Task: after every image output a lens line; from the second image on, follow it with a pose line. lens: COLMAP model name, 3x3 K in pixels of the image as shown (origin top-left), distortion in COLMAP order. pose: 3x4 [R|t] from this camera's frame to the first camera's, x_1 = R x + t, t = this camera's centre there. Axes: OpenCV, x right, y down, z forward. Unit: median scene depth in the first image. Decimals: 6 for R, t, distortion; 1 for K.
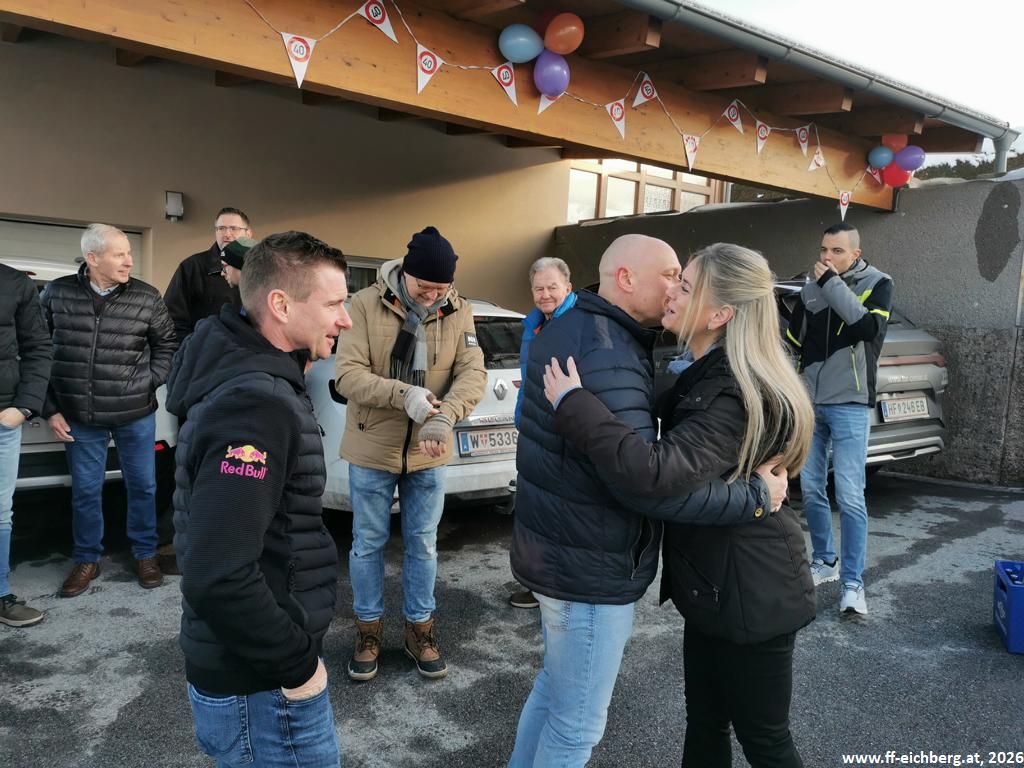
lens RADIAL K [[778.0, 0, 513.3], [0, 778.0, 388.3], [0, 0, 1]] dist [0.056045, -0.050493]
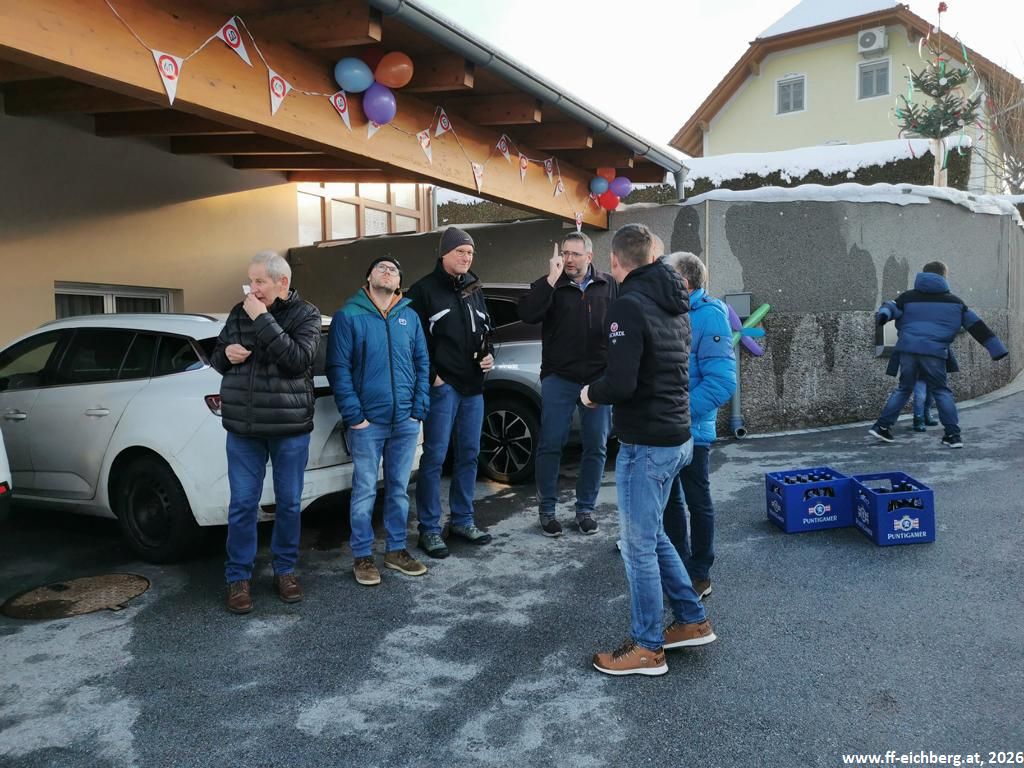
lens RADIAL K [[778.0, 0, 513.3], [0, 778.0, 388.3], [0, 0, 1]] dist [0.056045, -0.050493]
pose [[0.908107, -0.091999, 0.408508, -0.282758], [0.105041, 0.994422, -0.009553, 0.030282], [-0.405350, 0.051585, 0.912705, -0.070604]]
